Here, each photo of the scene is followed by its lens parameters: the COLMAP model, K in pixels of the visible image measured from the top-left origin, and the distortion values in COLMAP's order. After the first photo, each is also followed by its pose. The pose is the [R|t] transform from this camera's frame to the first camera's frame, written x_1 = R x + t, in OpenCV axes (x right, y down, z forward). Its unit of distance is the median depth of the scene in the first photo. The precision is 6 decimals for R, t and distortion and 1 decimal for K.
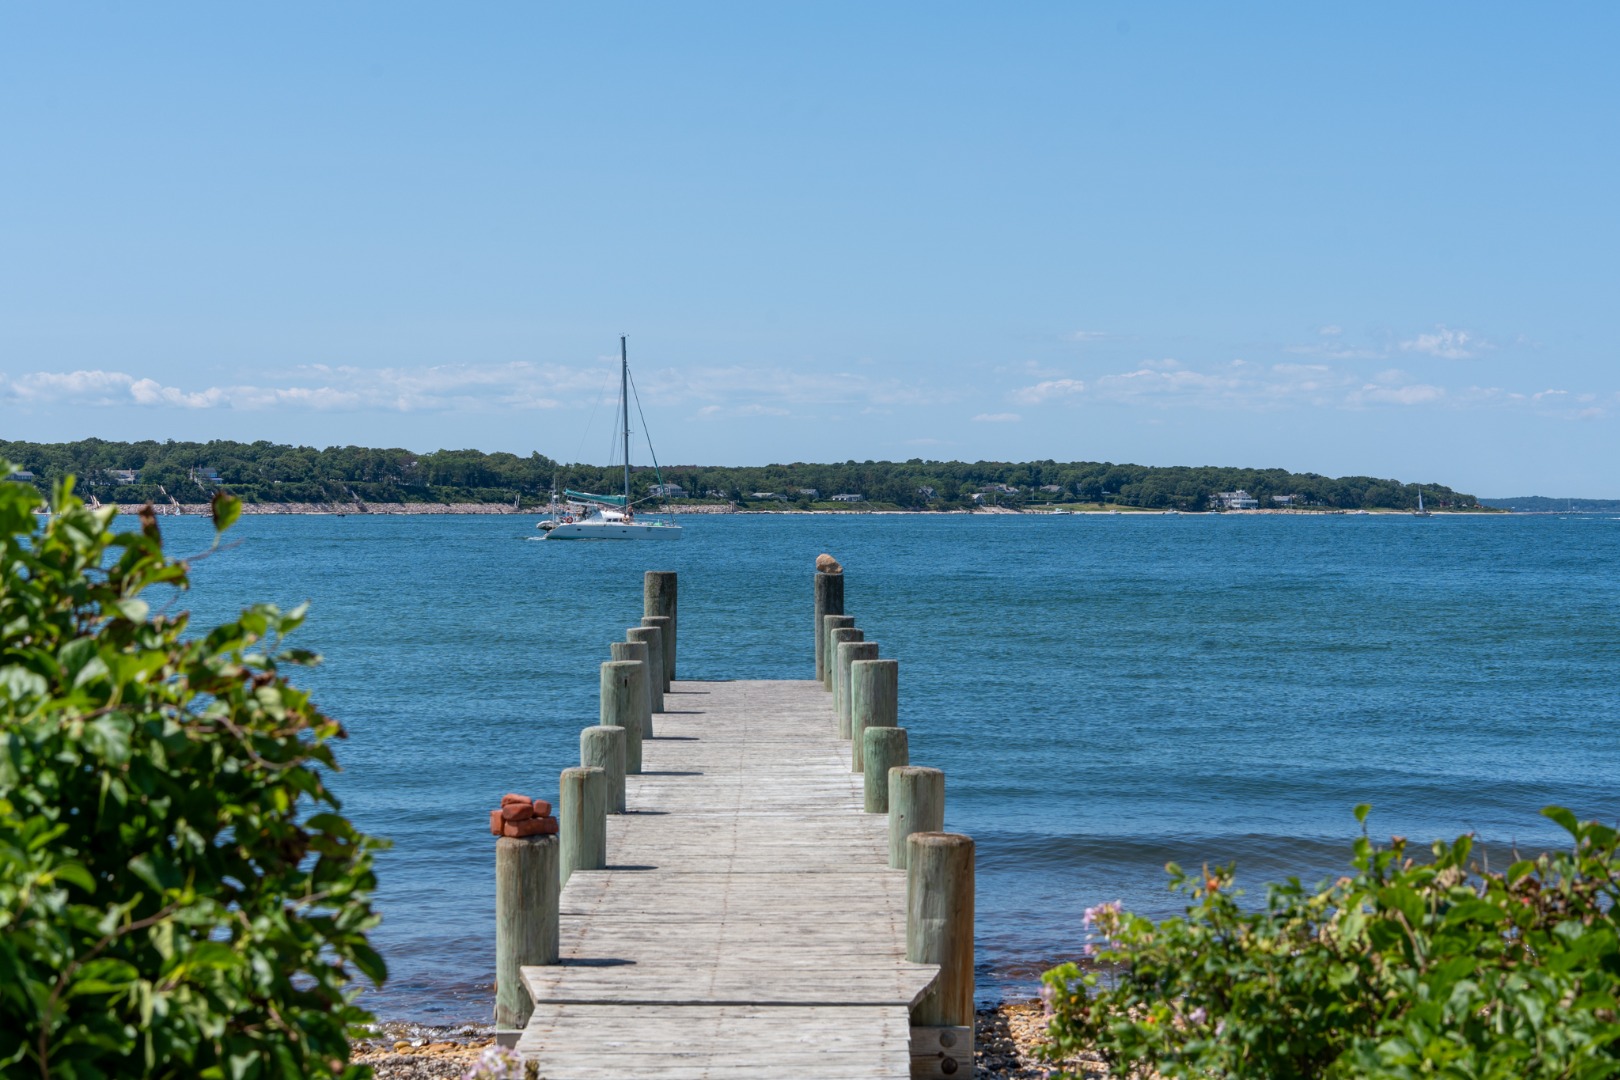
lens RADIAL K [[3481.9, 0, 810.0], [0, 3481.9, 540.0], [0, 0, 1]] dist [-0.090258, 0.263103]
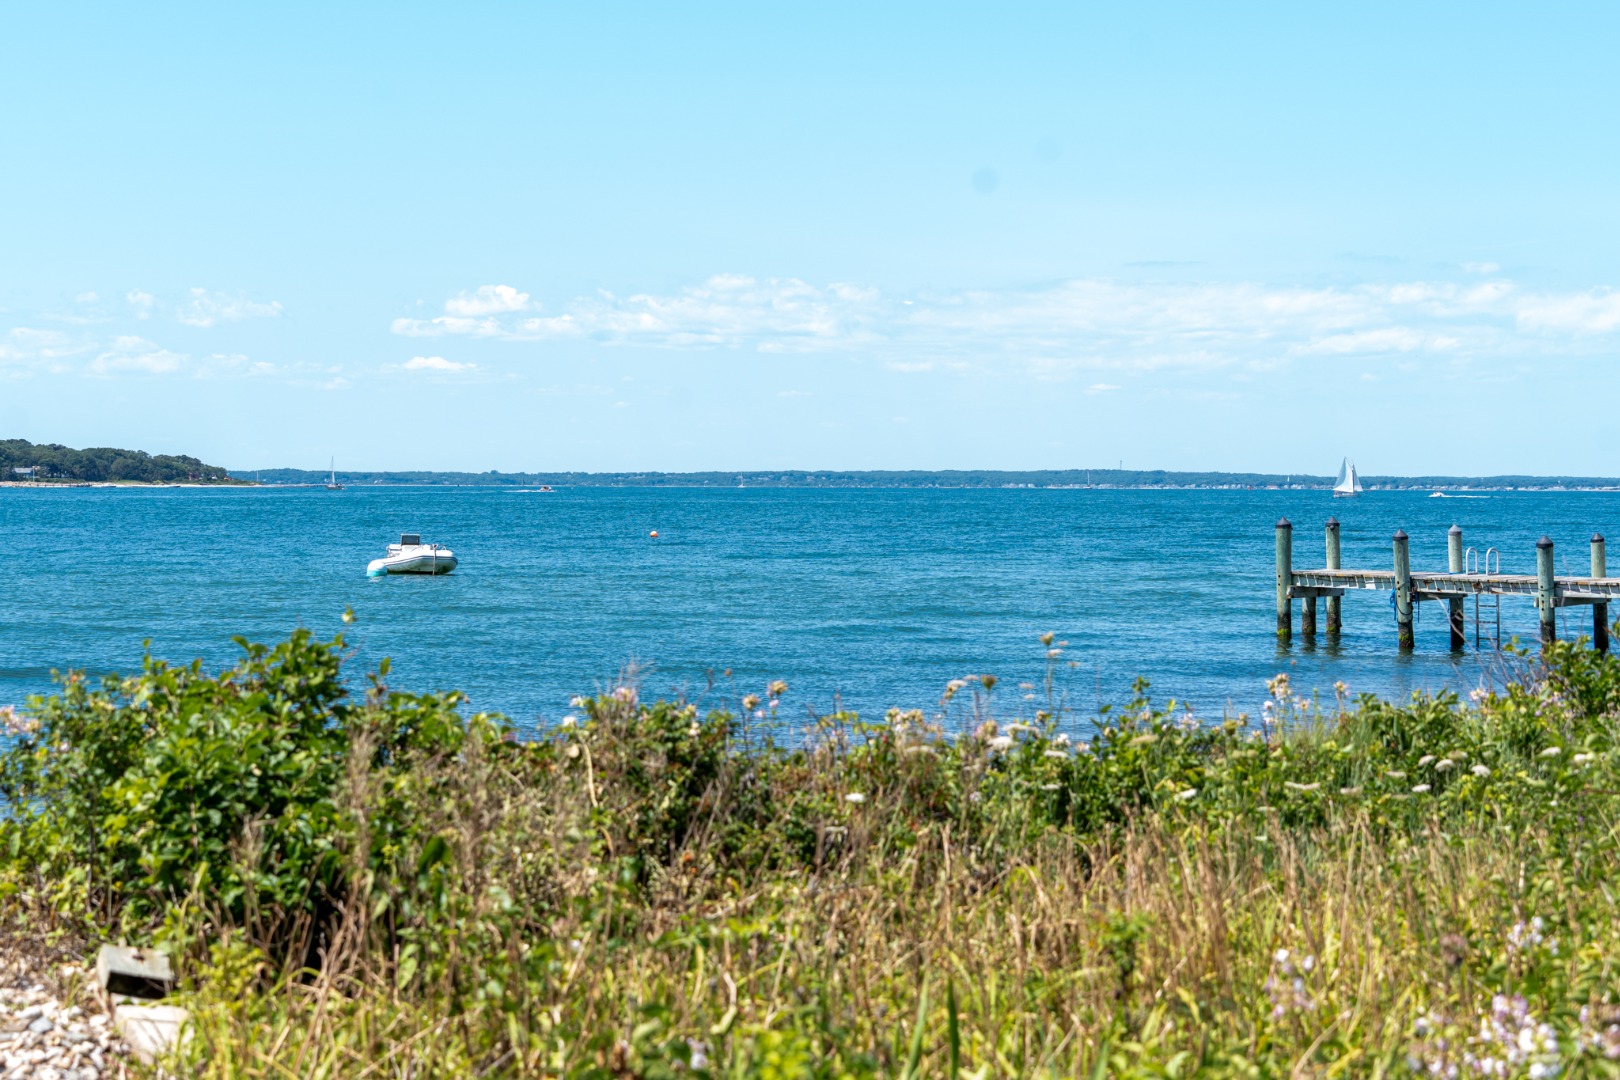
lens RADIAL K [[3512.3, 0, 810.0], [0, 3512.3, 540.0], [0, 0, 1]] dist [0.179227, 0.107442]
pose [[0.938161, -0.004327, 0.346172, -0.059936], [0.001683, 0.999967, 0.007937, -0.000262], [-0.346195, -0.006864, 0.938137, -0.335044]]
